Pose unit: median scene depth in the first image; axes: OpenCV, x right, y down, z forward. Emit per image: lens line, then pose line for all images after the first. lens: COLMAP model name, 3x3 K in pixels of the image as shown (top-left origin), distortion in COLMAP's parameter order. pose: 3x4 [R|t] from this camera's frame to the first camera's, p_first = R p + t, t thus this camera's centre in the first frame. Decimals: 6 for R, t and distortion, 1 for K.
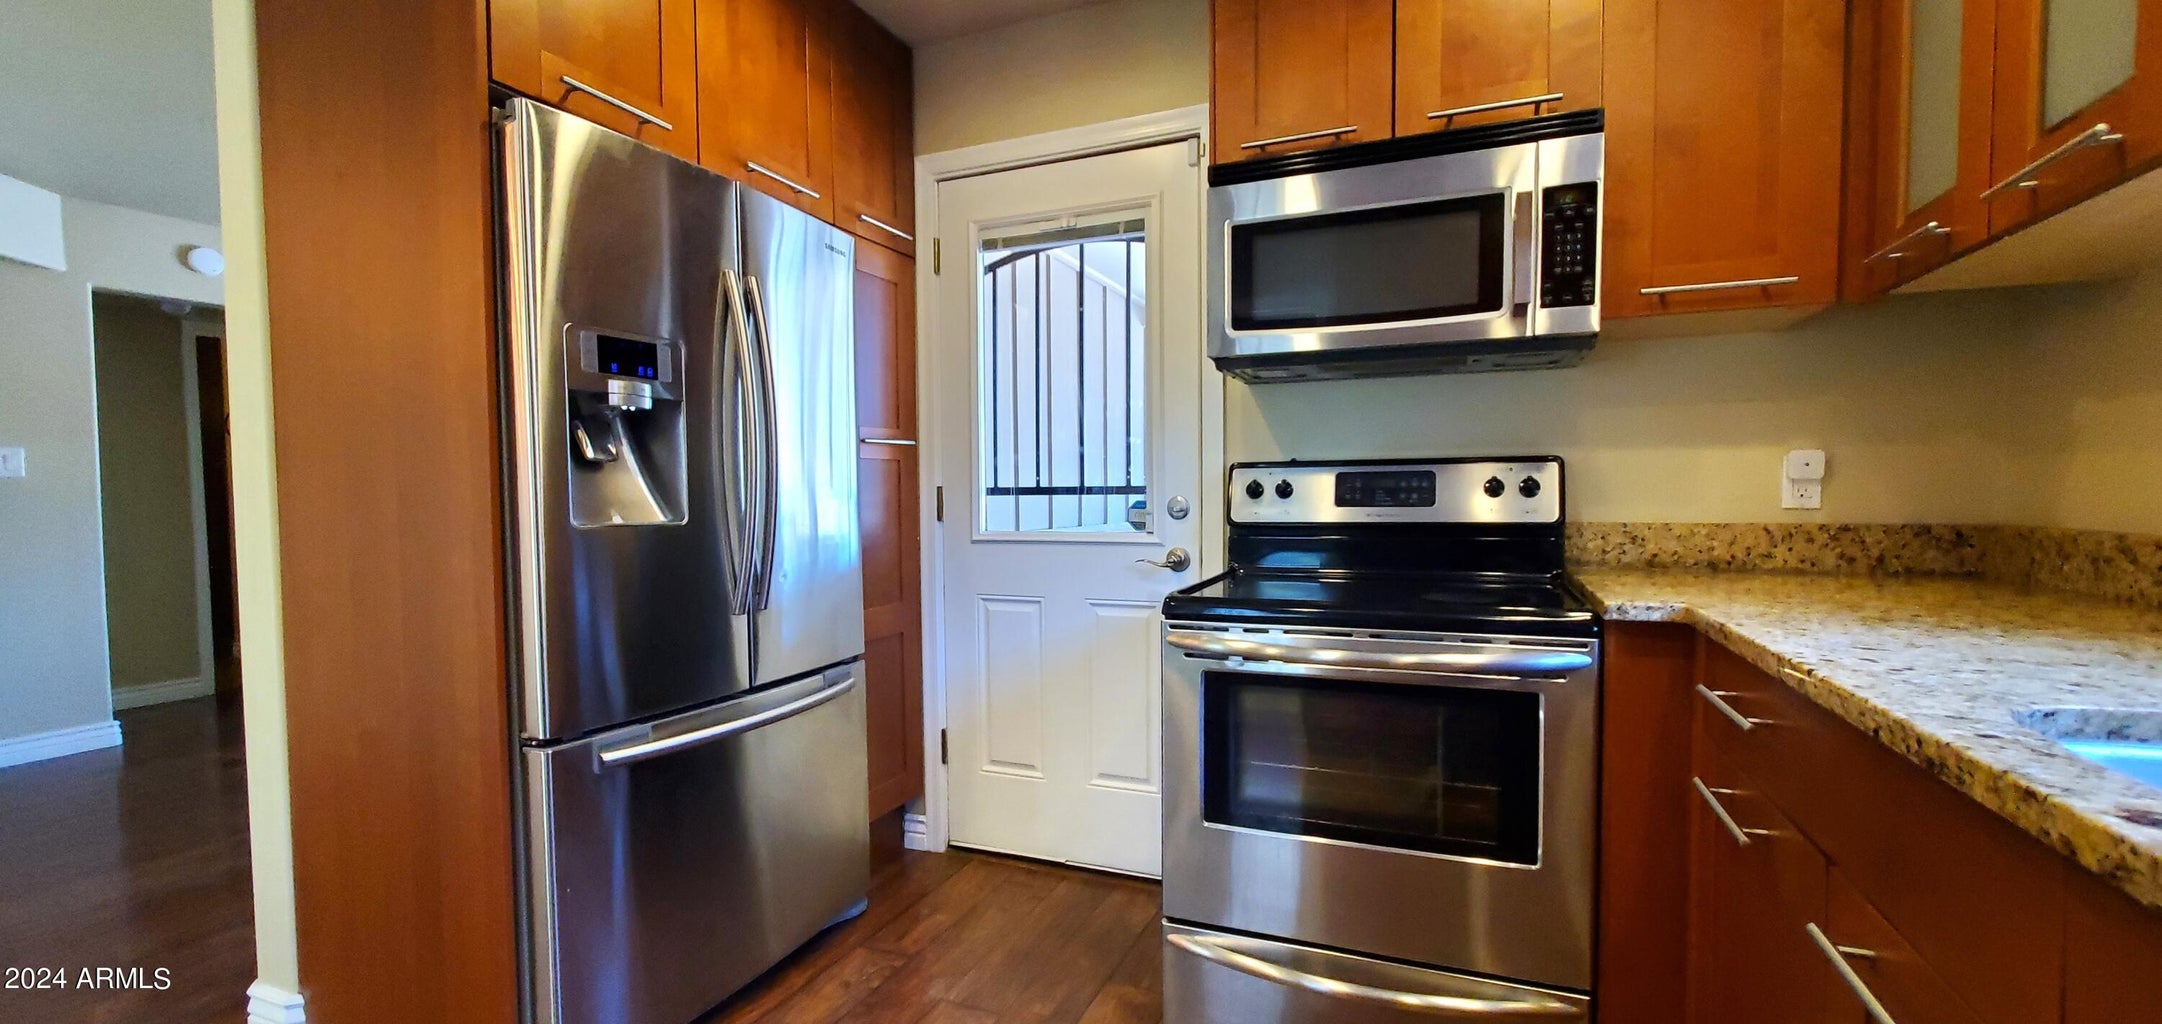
lens RADIAL K [[895.3, 0, 1080.8], [0, 895.3, 536.2], [0, 0, 1]] dist [-0.001864, -0.000902]
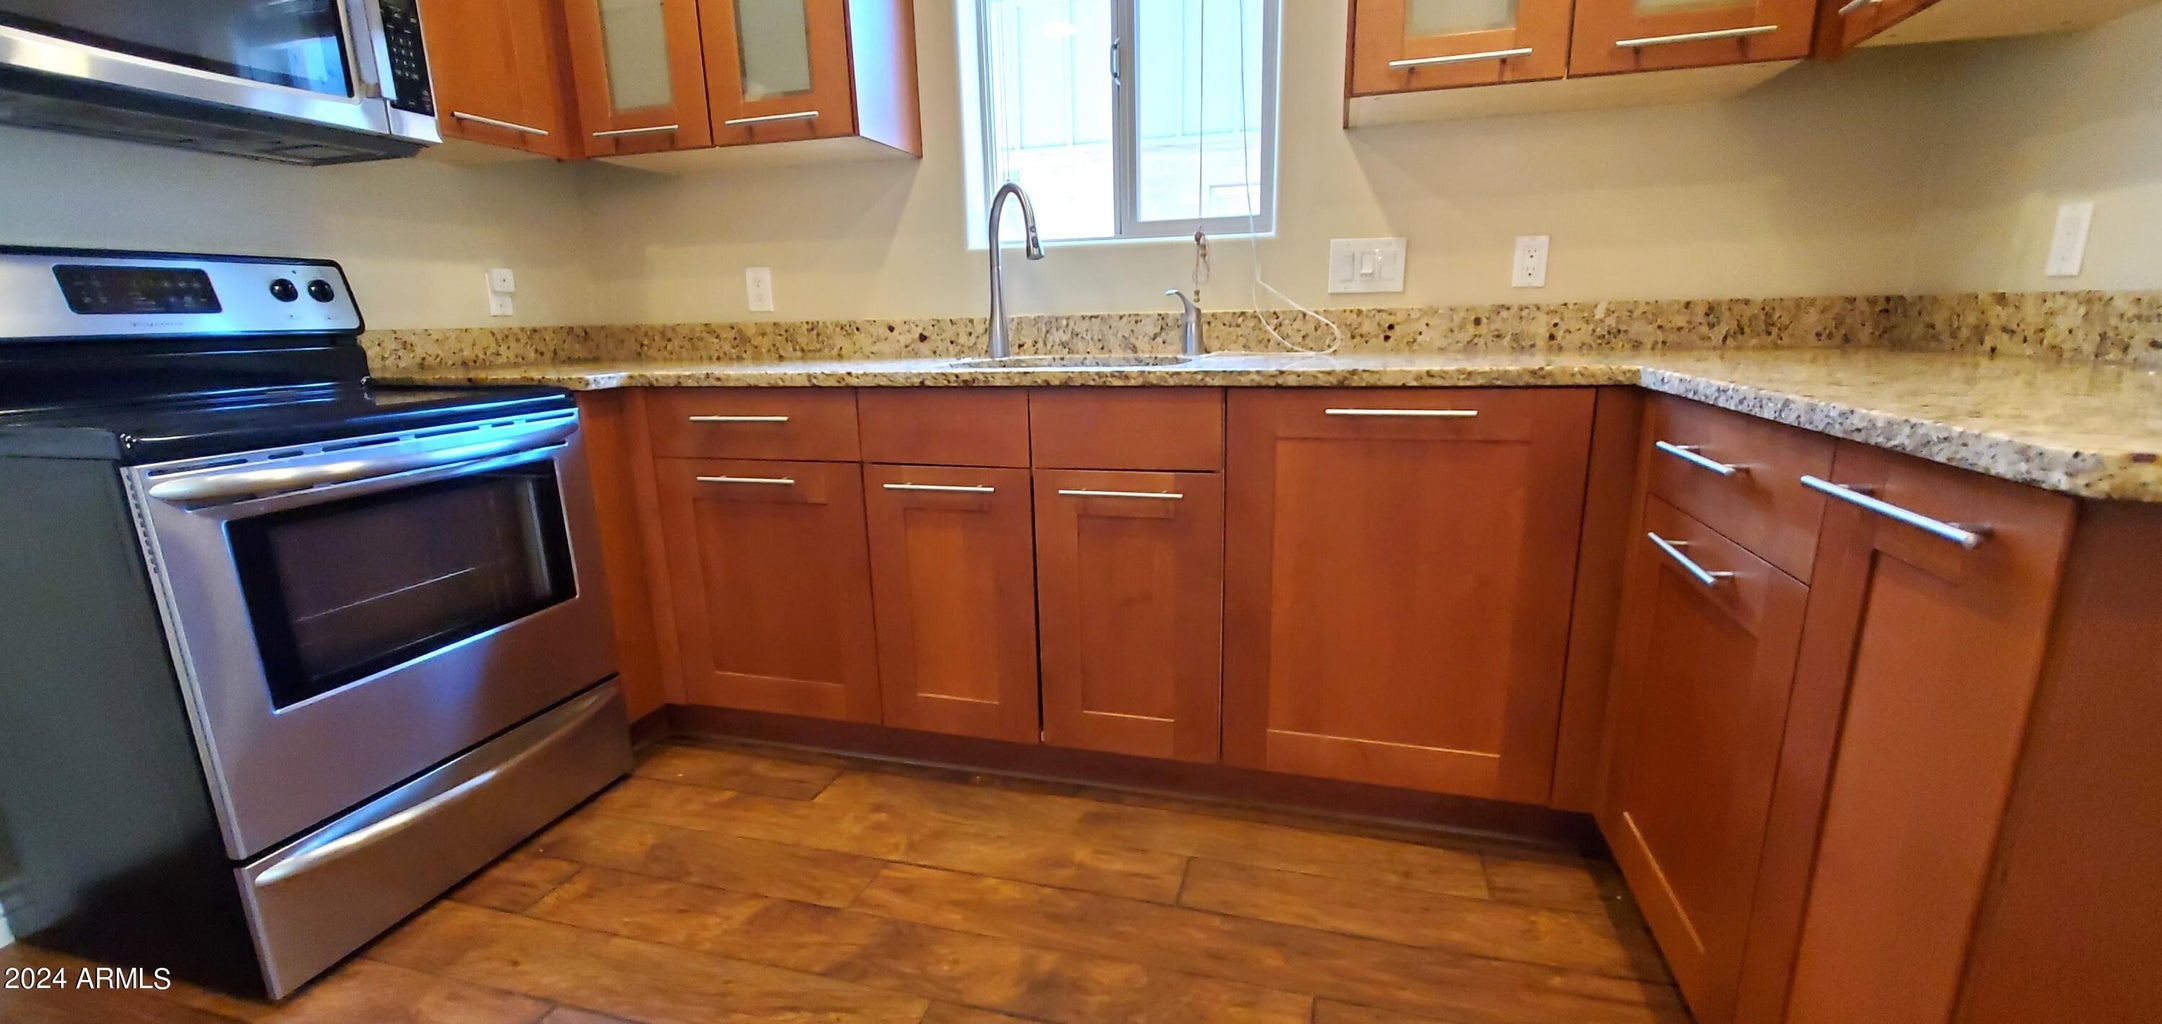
lens RADIAL K [[895.3, 0, 1080.8], [0, 895.3, 536.2], [0, 0, 1]] dist [-0.001864, -0.000902]
pose [[-0.115404, -0.226909, 0.967054, -0.471300], [0.070522, 0.969231, 0.235835, 0.024767], [-0.990812, 0.095415, -0.095851, 0.253139]]
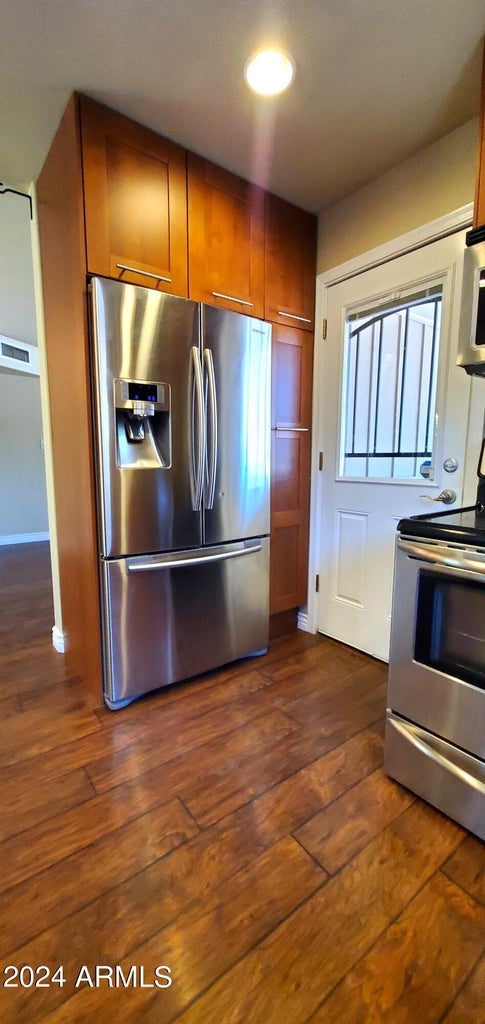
lens RADIAL K [[404.0, 0, 229.0], [0, 404.0, 512.3], [0, 0, 1]] dist [0.001287, -0.000076]
pose [[0.859455, 0.076855, -0.505402, 0.142377], [-0.032343, 0.994829, 0.096280, -0.004424], [0.510188, -0.066402, 0.857496, 0.157261]]
